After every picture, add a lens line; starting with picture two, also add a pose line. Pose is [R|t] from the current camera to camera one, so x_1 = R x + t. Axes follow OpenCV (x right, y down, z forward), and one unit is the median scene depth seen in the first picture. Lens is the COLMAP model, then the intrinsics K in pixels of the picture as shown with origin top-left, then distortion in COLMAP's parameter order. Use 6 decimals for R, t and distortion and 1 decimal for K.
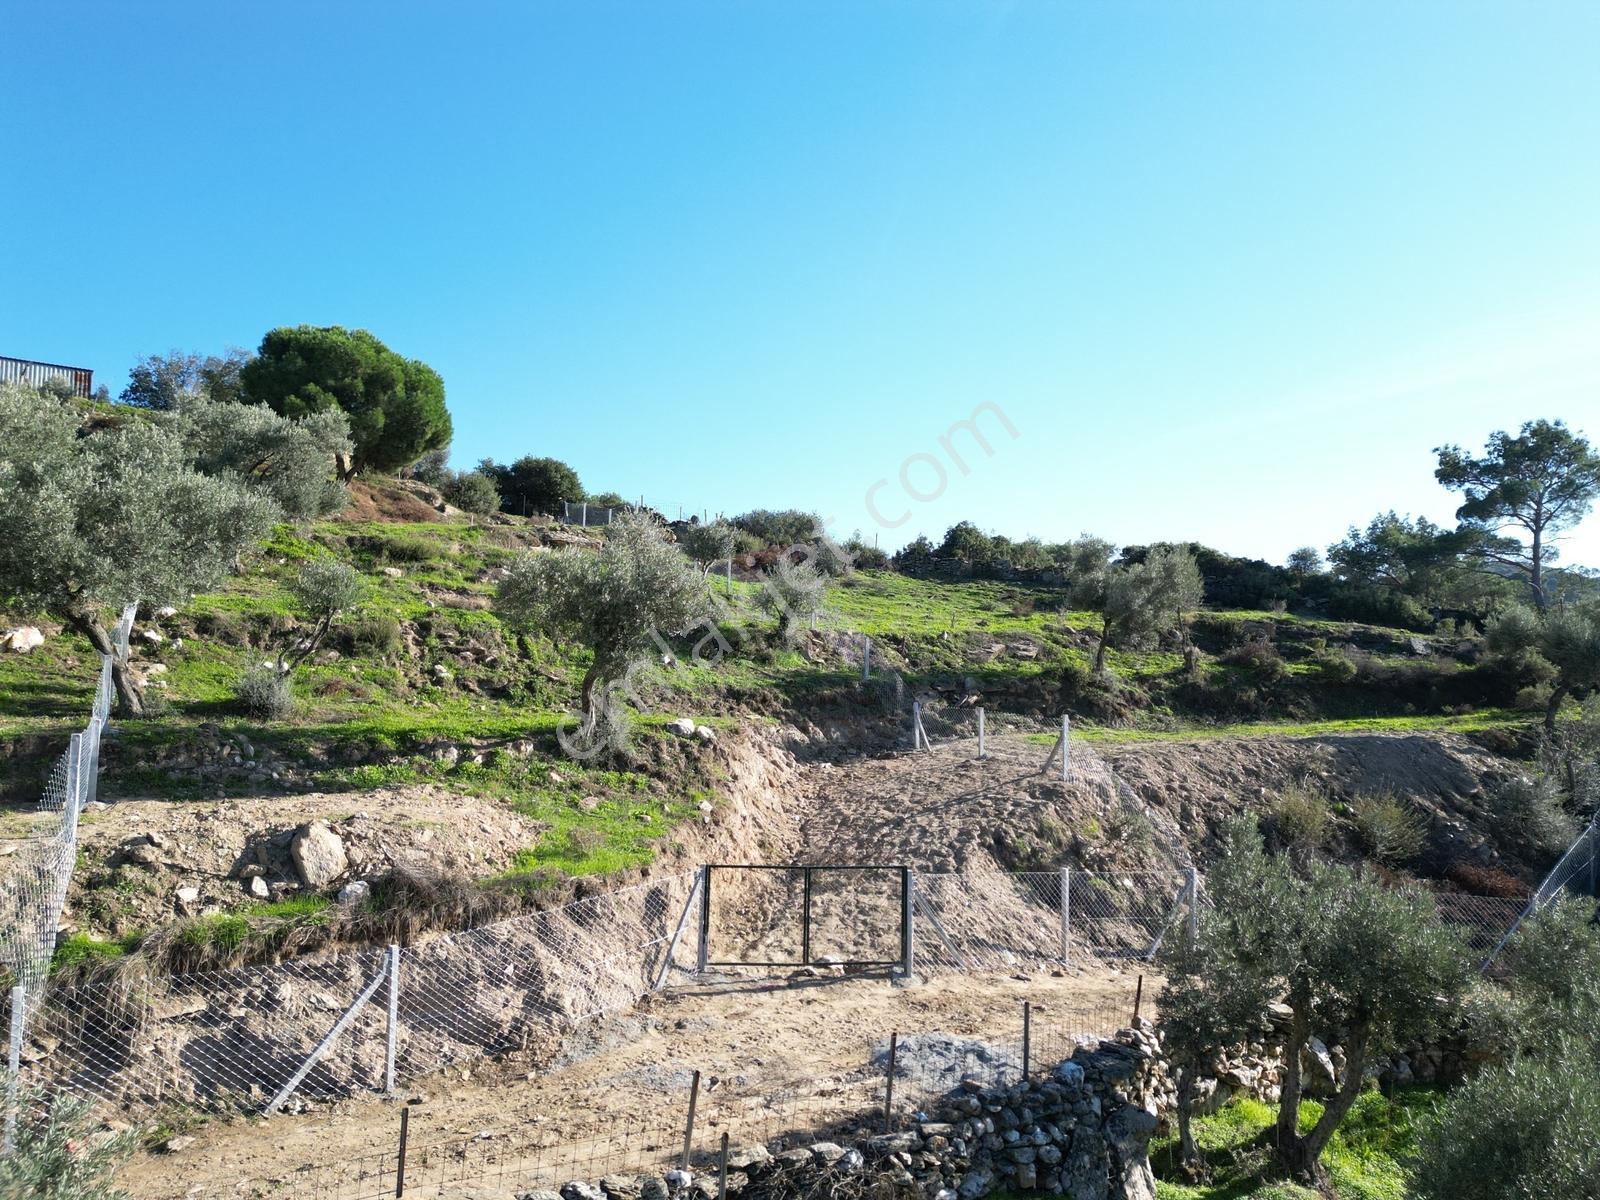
lens RADIAL K [[1117.6, 0, 805.9], [0, 1117.6, 605.9], [0, 0, 1]] dist [0.071853, -0.067490]
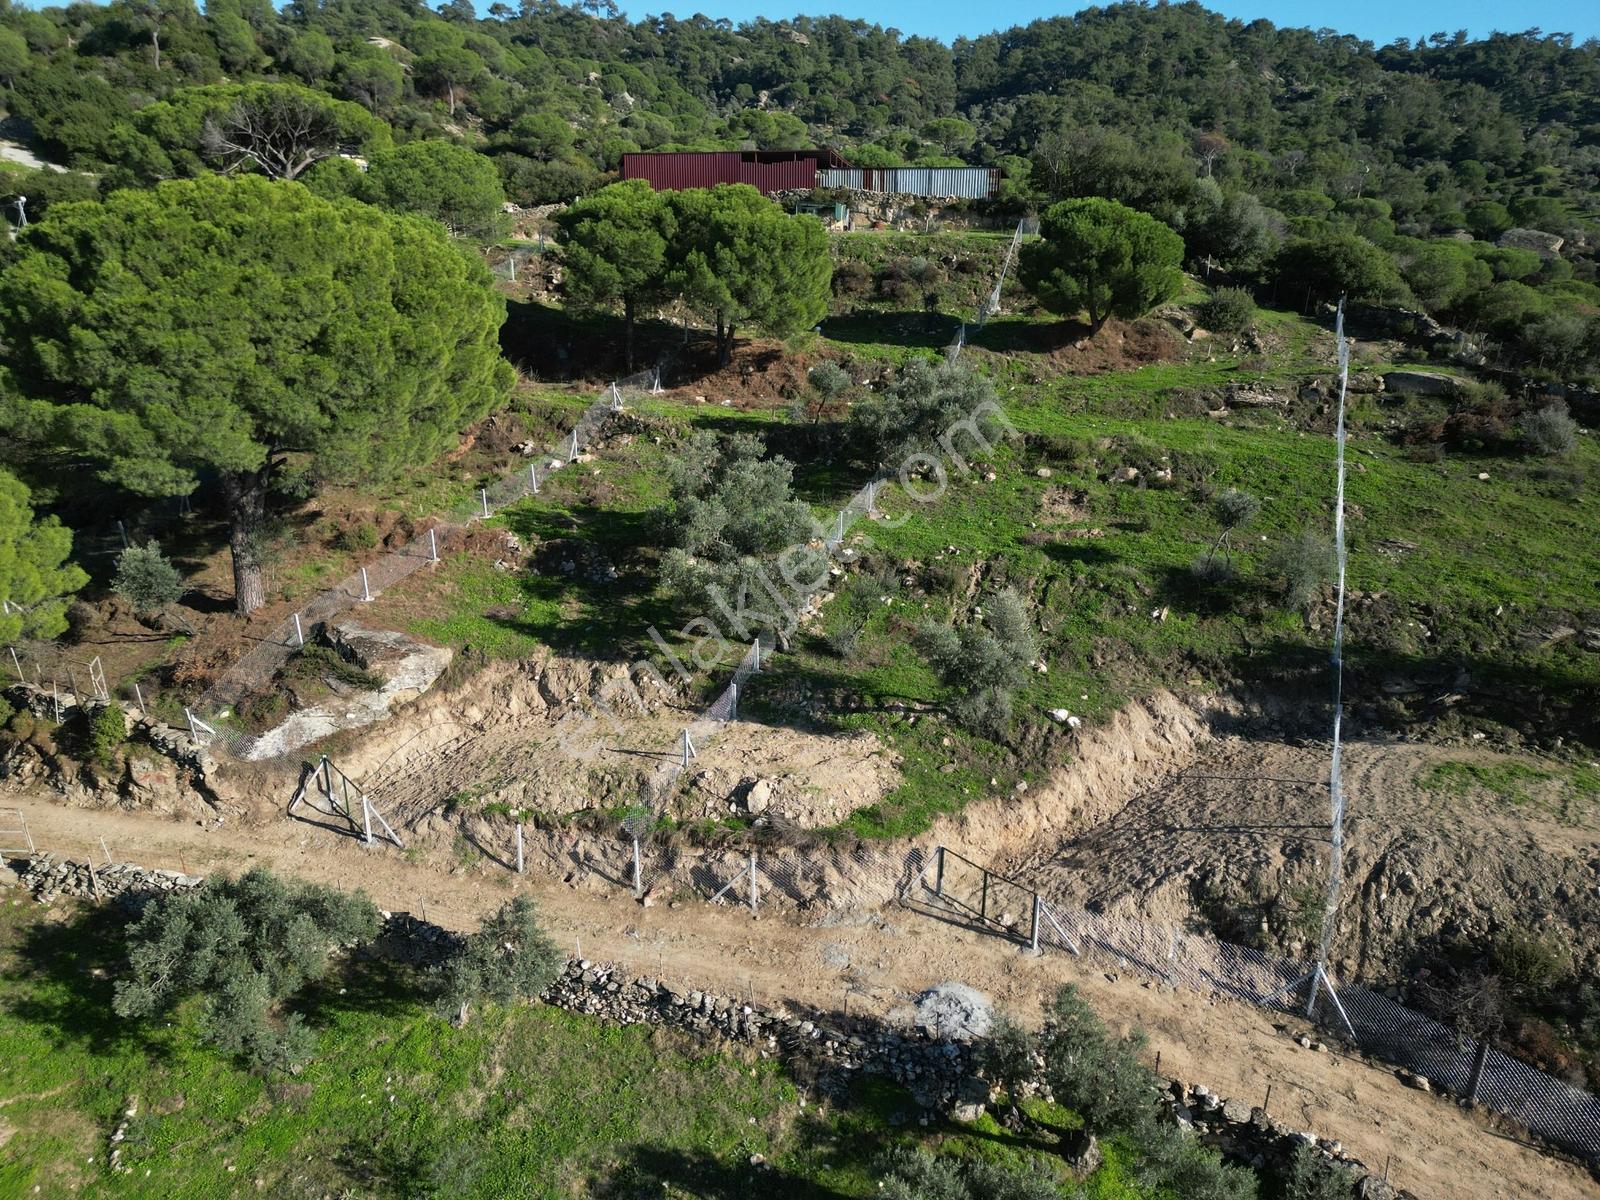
lens RADIAL K [[1117.6, 0, 797.3], [0, 1117.6, 603.8], [0, 0, 1]] dist [0.071853, -0.067490]
pose [[0.633464, 0.250521, -0.732095, 0.758480], [0.055616, 0.928949, 0.366007, -0.622092], [0.771771, -0.272568, 0.574522, -0.098554]]
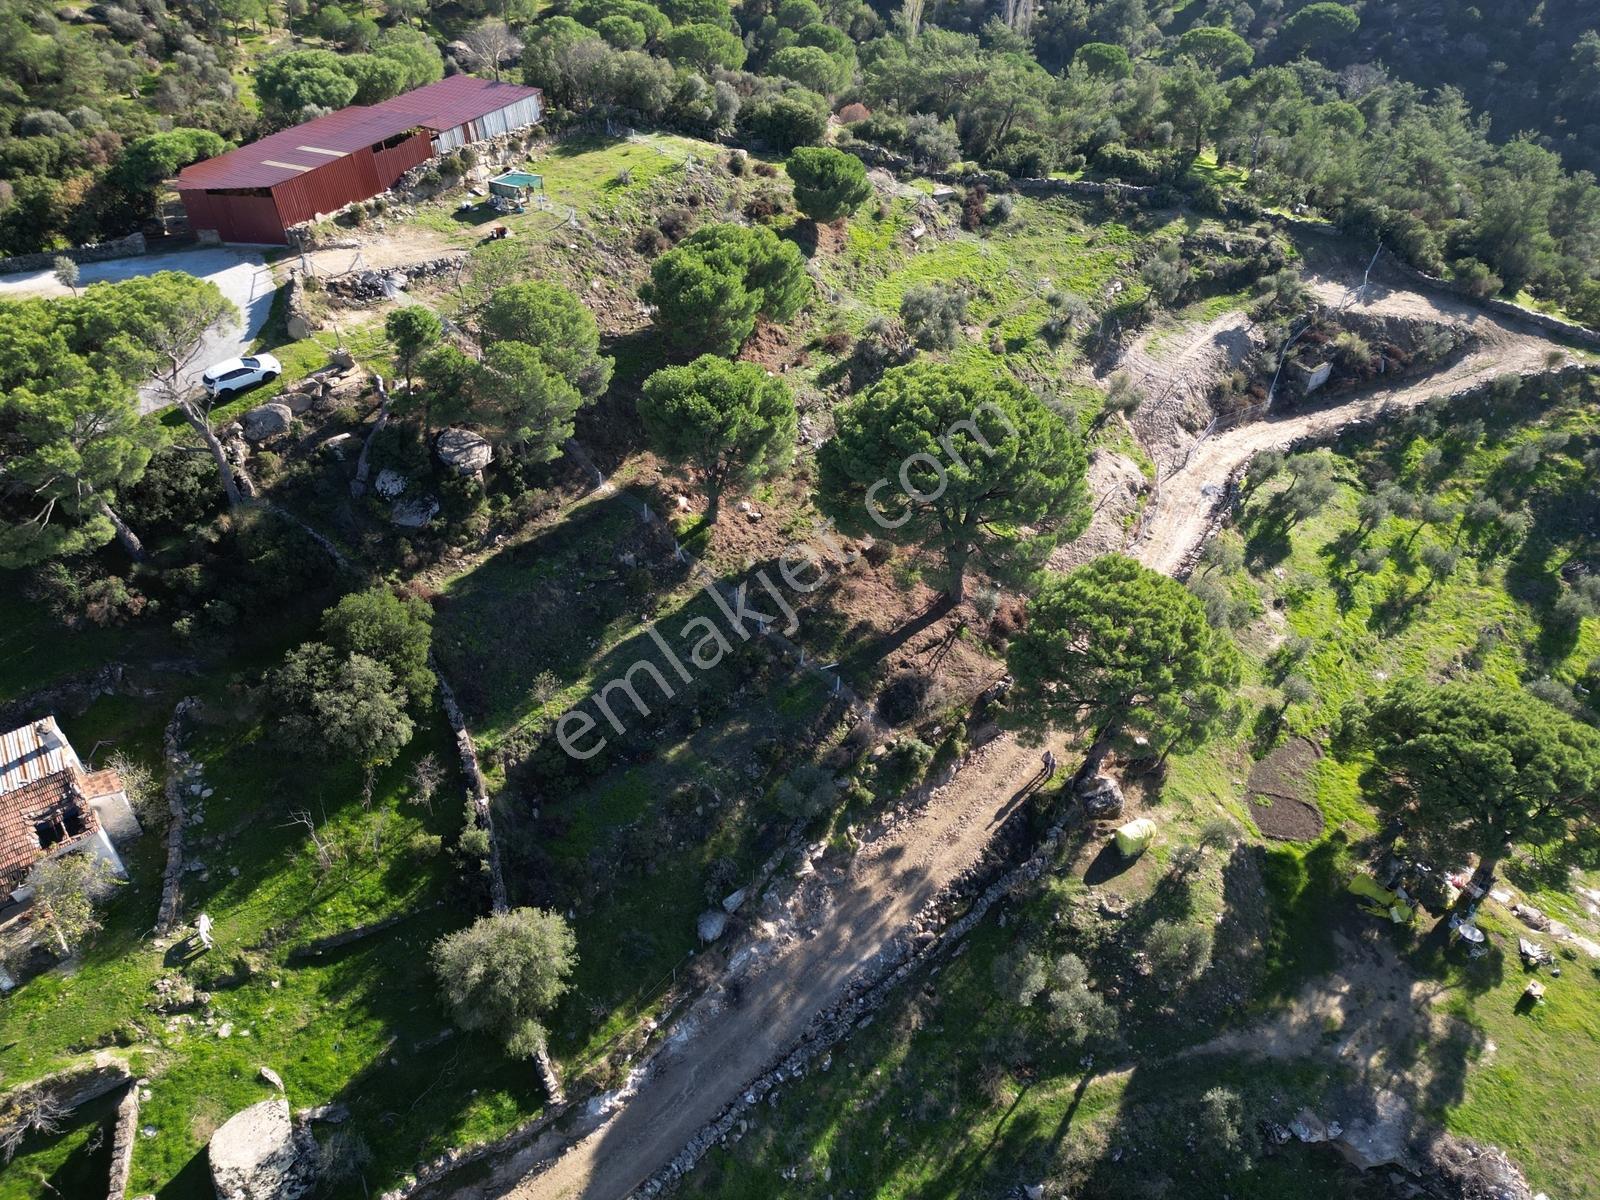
lens RADIAL K [[1117.6, 0, 810.2], [0, 1117.6, 600.6], [0, 0, 1]] dist [0.071853, -0.067490]
pose [[0.919989, -0.257385, 0.295589, -2.546052], [-0.034434, 0.698168, 0.715105, -2.307128], [-0.390429, -0.668067, 0.633444, -1.645888]]
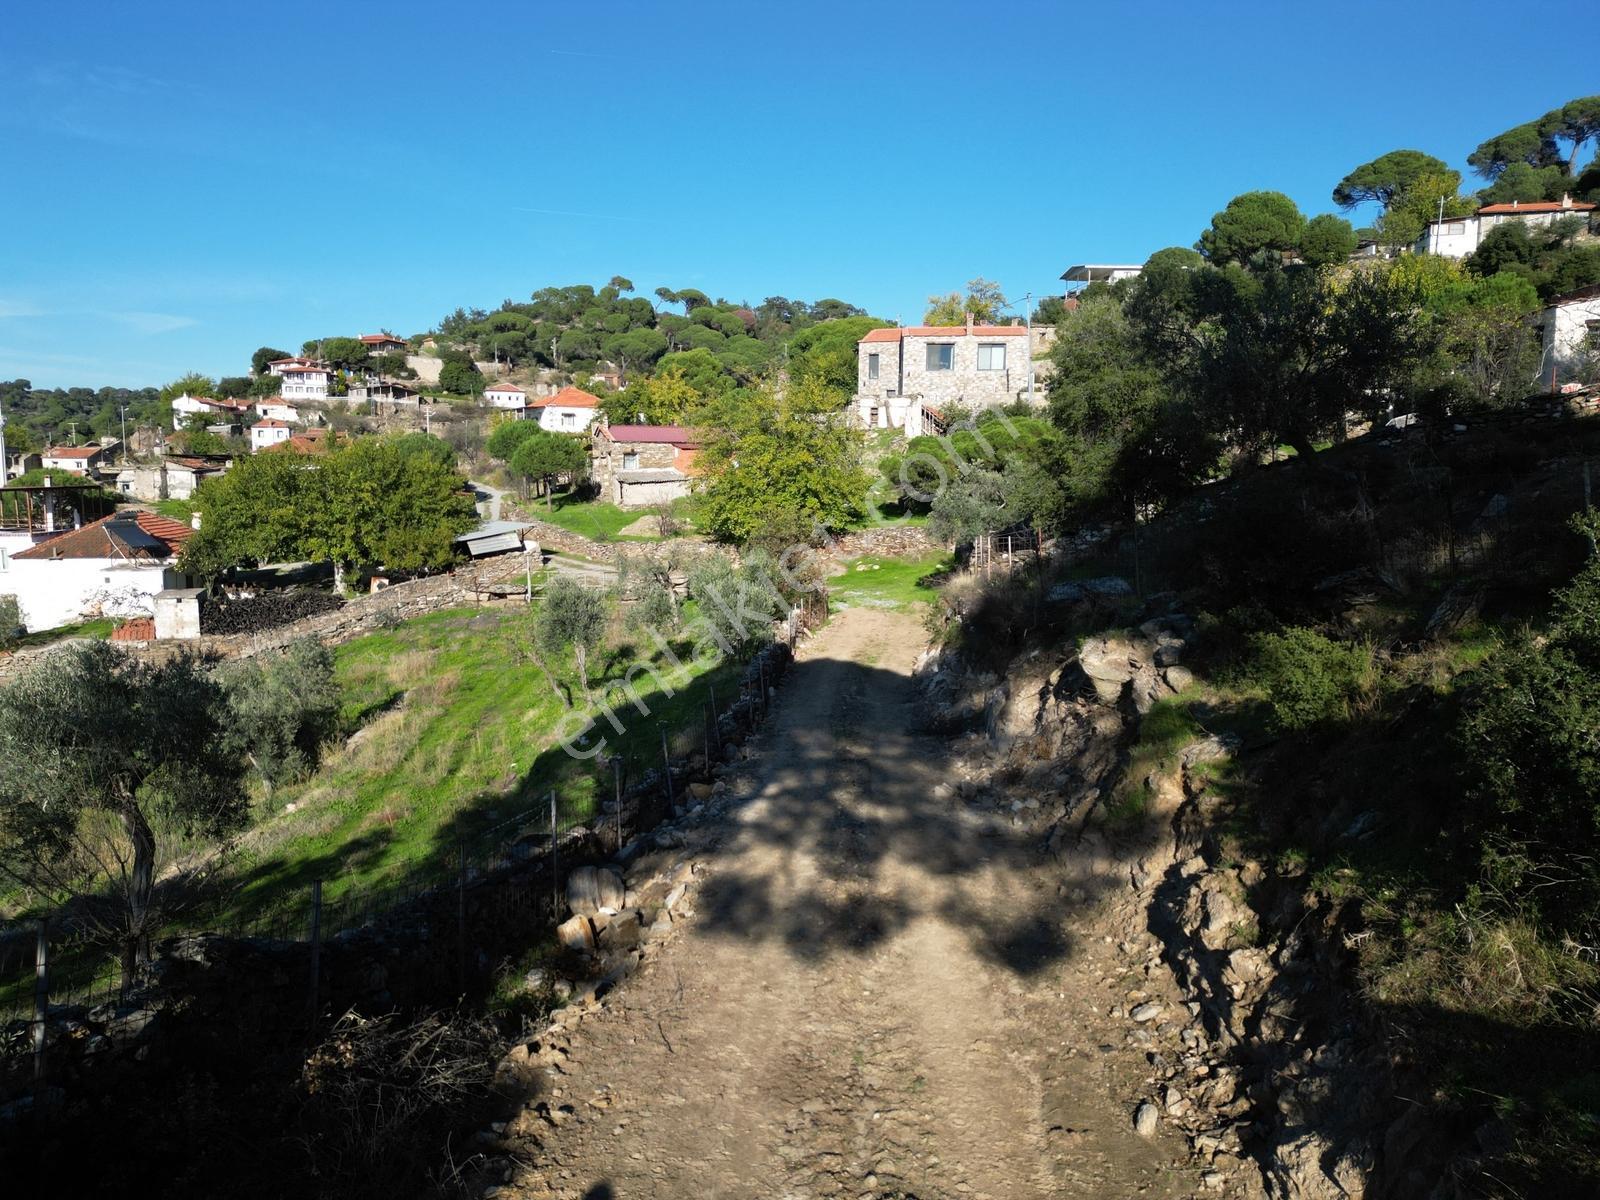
lens RADIAL K [[1117.6, 0, 794.0], [0, 1117.6, 598.7], [0, 0, 1]] dist [0.071853, -0.067490]
pose [[-0.427714, 0.094400, -0.898971, -1.184537], [0.057698, 0.995355, 0.077069, 0.015935], [0.902071, -0.018905, -0.431174, -0.209475]]
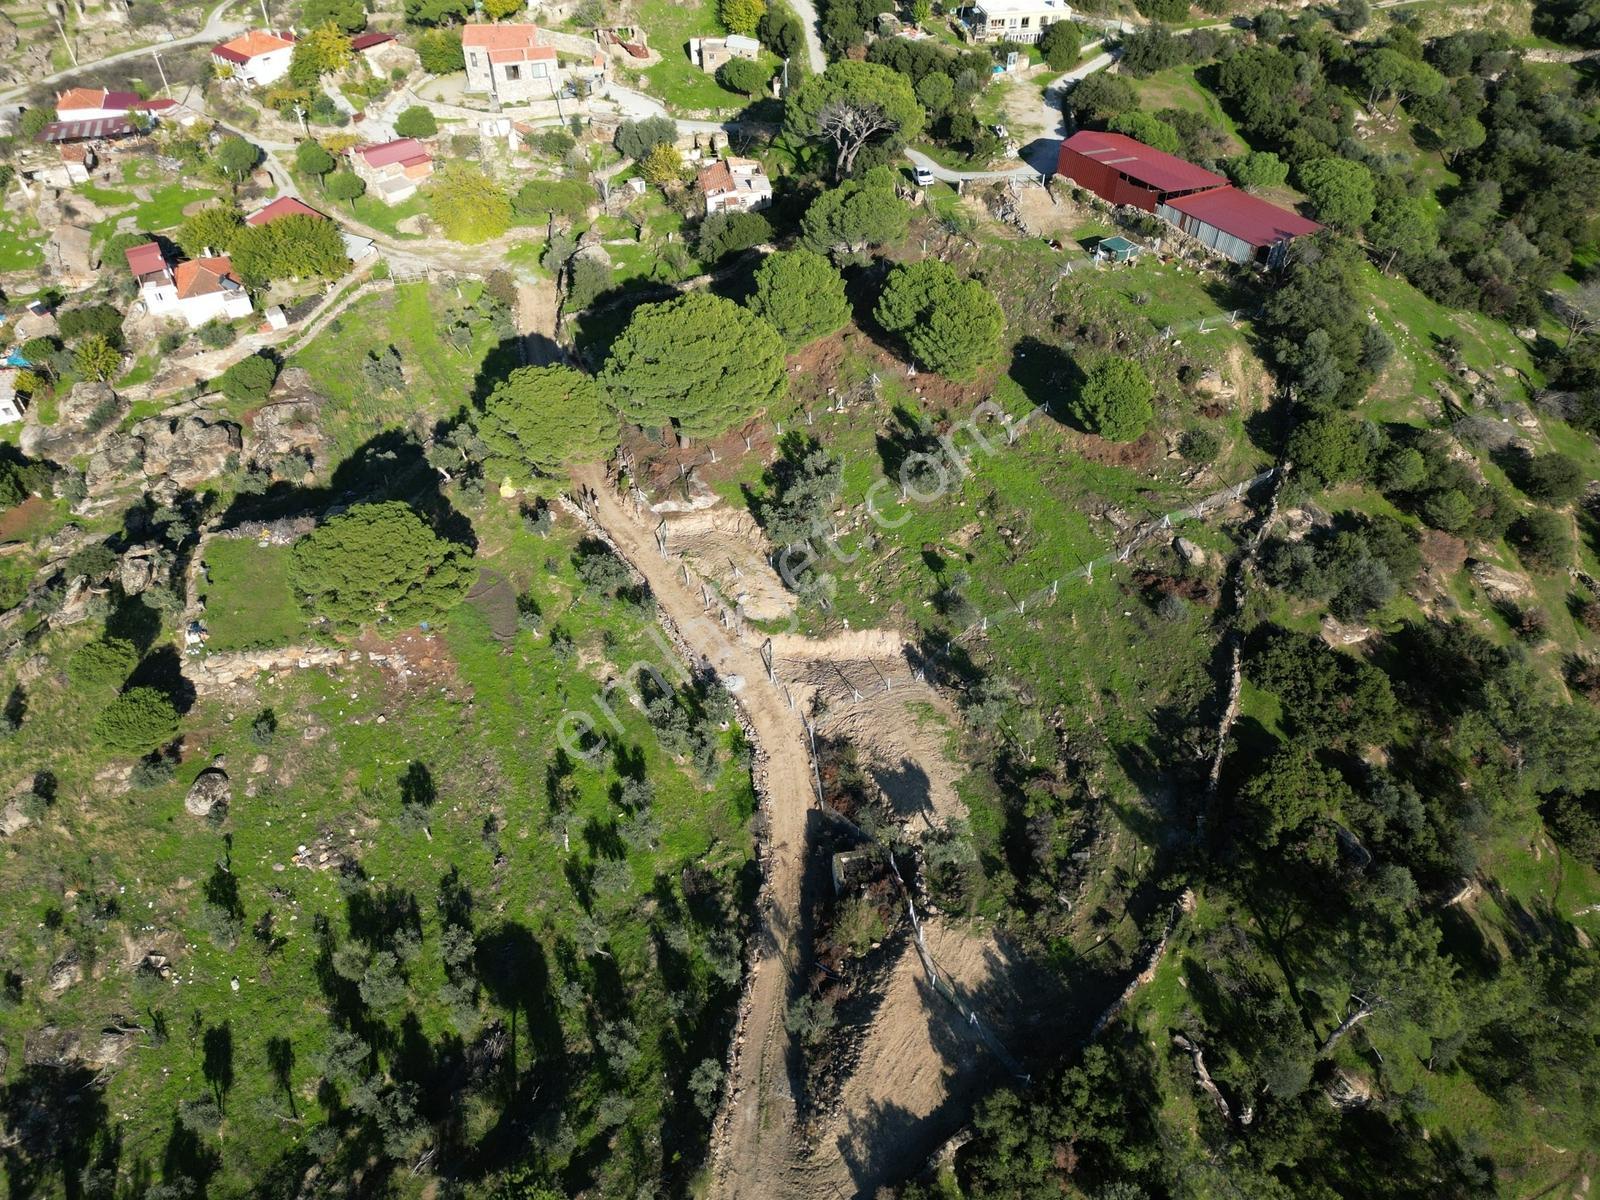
lens RADIAL K [[1117.6, 0, 798.7], [0, 1117.6, 600.7], [0, 0, 1]] dist [0.071853, -0.067490]
pose [[-0.075172, 0.661553, -0.746121, 2.985167], [0.070104, 0.749893, 0.657834, -2.724147], [0.994703, -0.002856, -0.102748, 1.293628]]
